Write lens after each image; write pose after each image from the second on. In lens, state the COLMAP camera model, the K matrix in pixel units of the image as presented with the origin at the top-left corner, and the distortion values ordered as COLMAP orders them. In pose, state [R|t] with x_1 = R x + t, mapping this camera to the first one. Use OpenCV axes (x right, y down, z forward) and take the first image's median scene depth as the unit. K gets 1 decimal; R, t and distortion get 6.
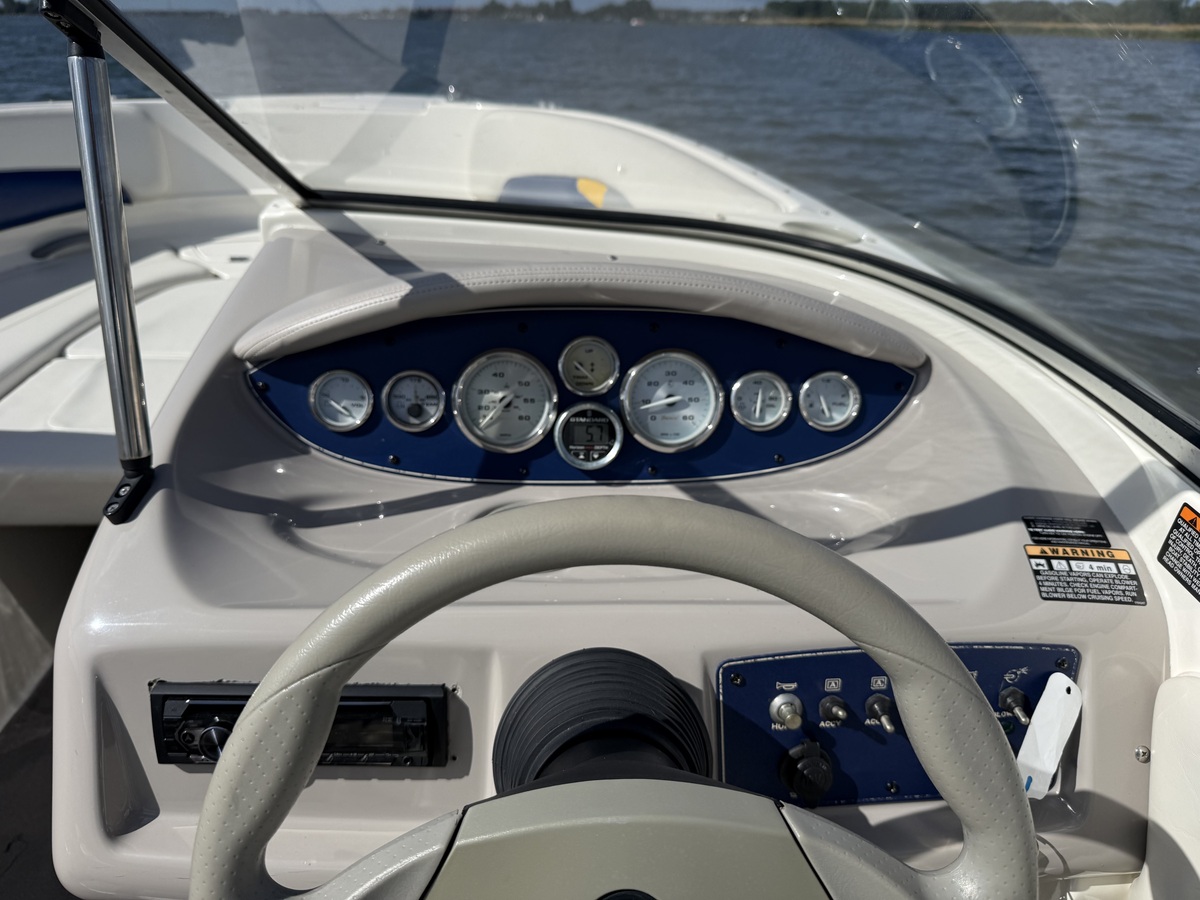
lens RADIAL K [[864.2, 0, 600.0], [0, 864.2, 450.0], [0, 0, 1]] dist [0.087676, -0.121811]
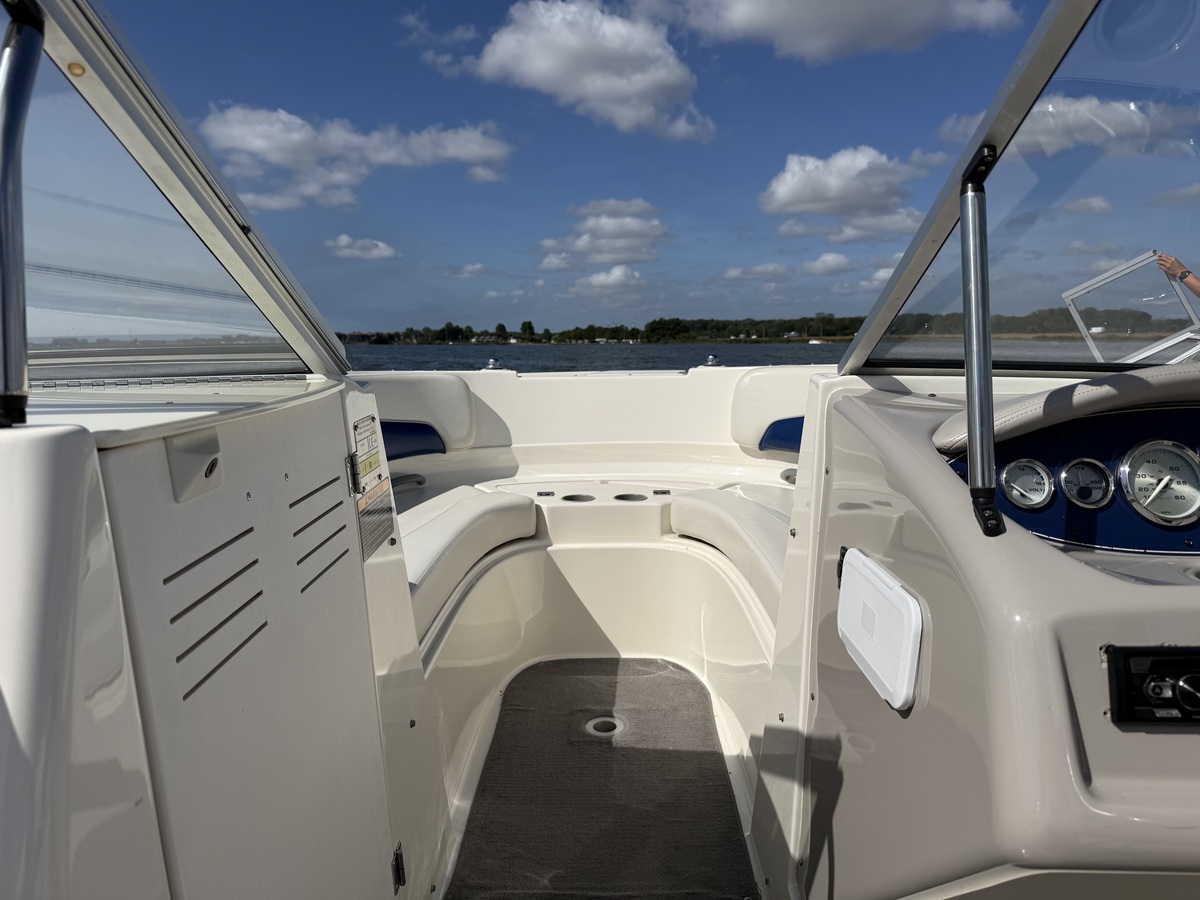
lens RADIAL K [[857.1, 0, 600.0], [0, 857.1, 450.0], [0, 0, 1]] dist [0.055202, -0.085294]
pose [[0.997768, -0.025325, -0.061781, -0.791187], [0.002906, 0.940875, -0.338741, 0.291533], [0.066707, 0.337806, 0.938849, -0.154612]]
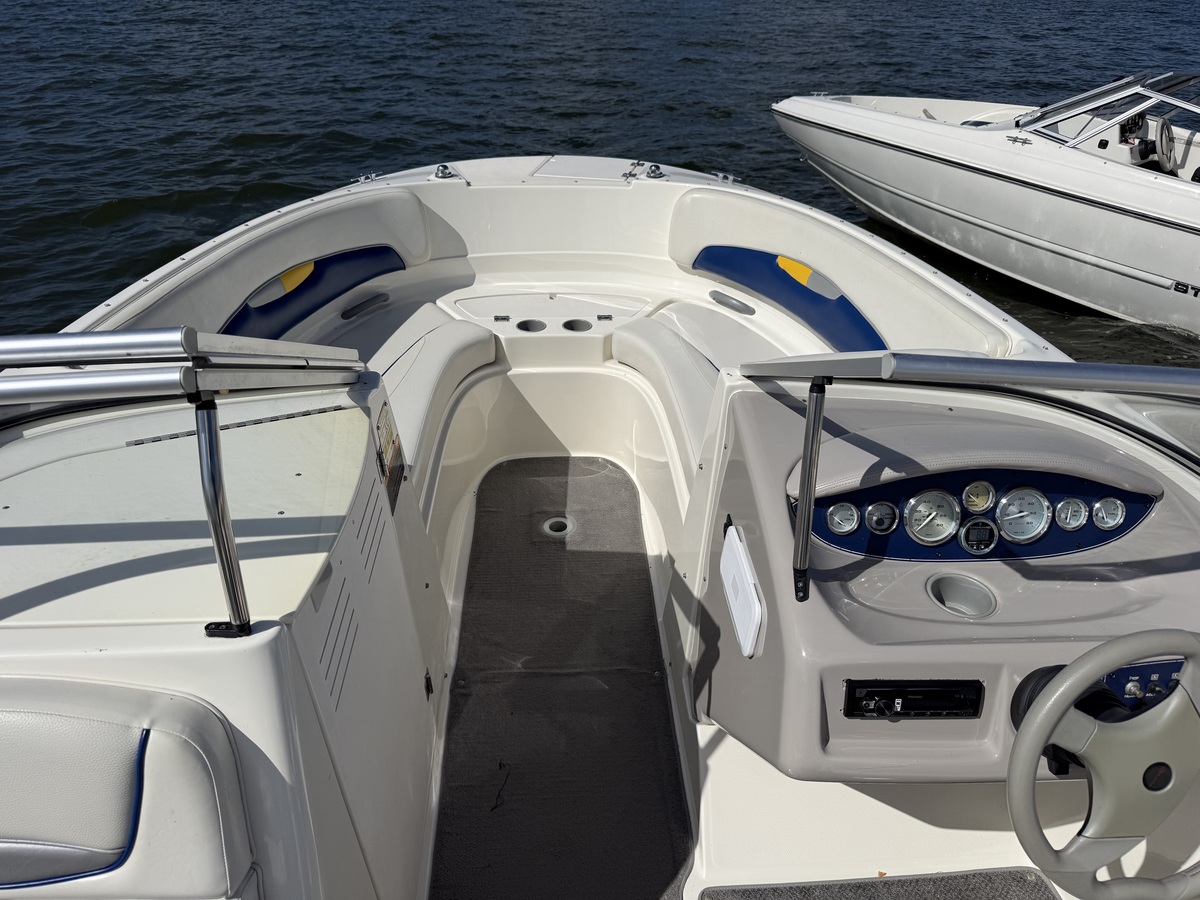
lens RADIAL K [[864.2, 0, 600.0], [0, 864.2, 450.0], [0, 0, 1]] dist [0.087676, -0.121811]
pose [[0.999929, -0.011604, 0.002799, -0.798348], [0.011381, 0.997504, 0.069682, -0.328215], [-0.003601, -0.069646, 0.997565, -0.796373]]
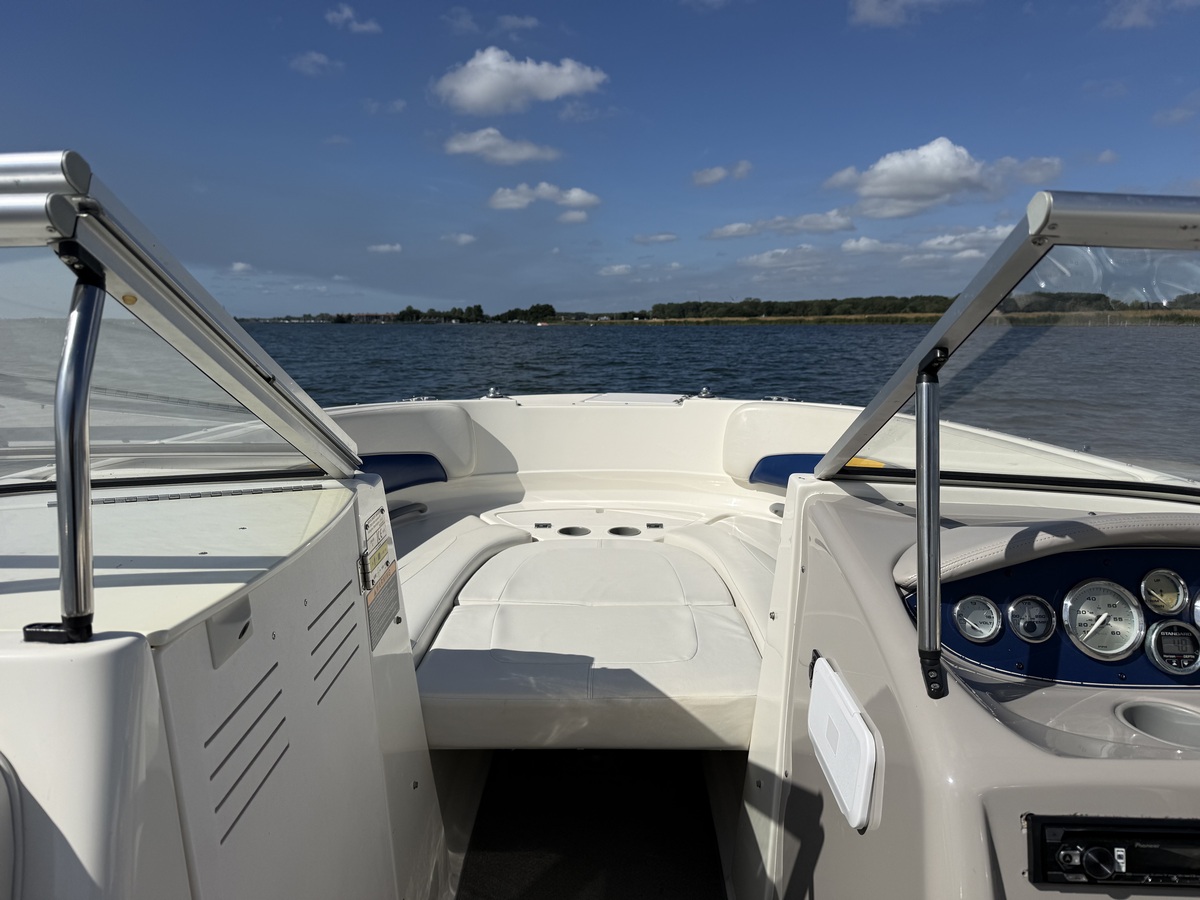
lens RADIAL K [[856.7, 0, 596.2], [0, 856.7, 446.5], [0, 0, 1]] dist [0.028454, -0.049361]
pose [[0.997788, -0.011068, -0.065554, -0.768966], [-0.009910, 0.950268, -0.311277, 0.103298], [0.065739, 0.311238, 0.948056, -0.334591]]
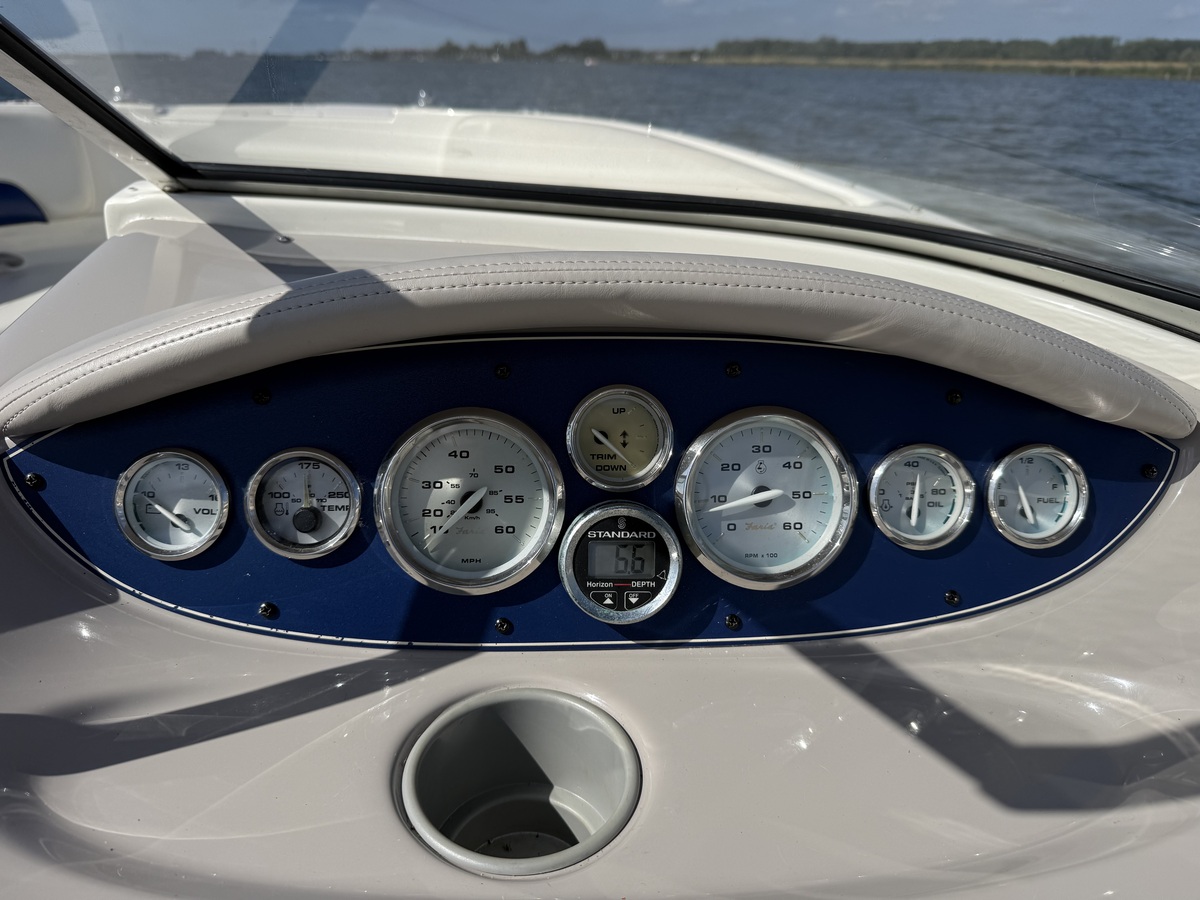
lens RADIAL K [[832.6, 0, 588.4], [0, 832.6, 448.6], [0, 0, 1]] dist [0.000124, -0.003952]
pose [[0.999292, -0.006698, 0.037022, -0.052846], [0.007582, 0.999688, -0.023801, -0.076999], [-0.036851, 0.024065, 0.999031, 0.458936]]
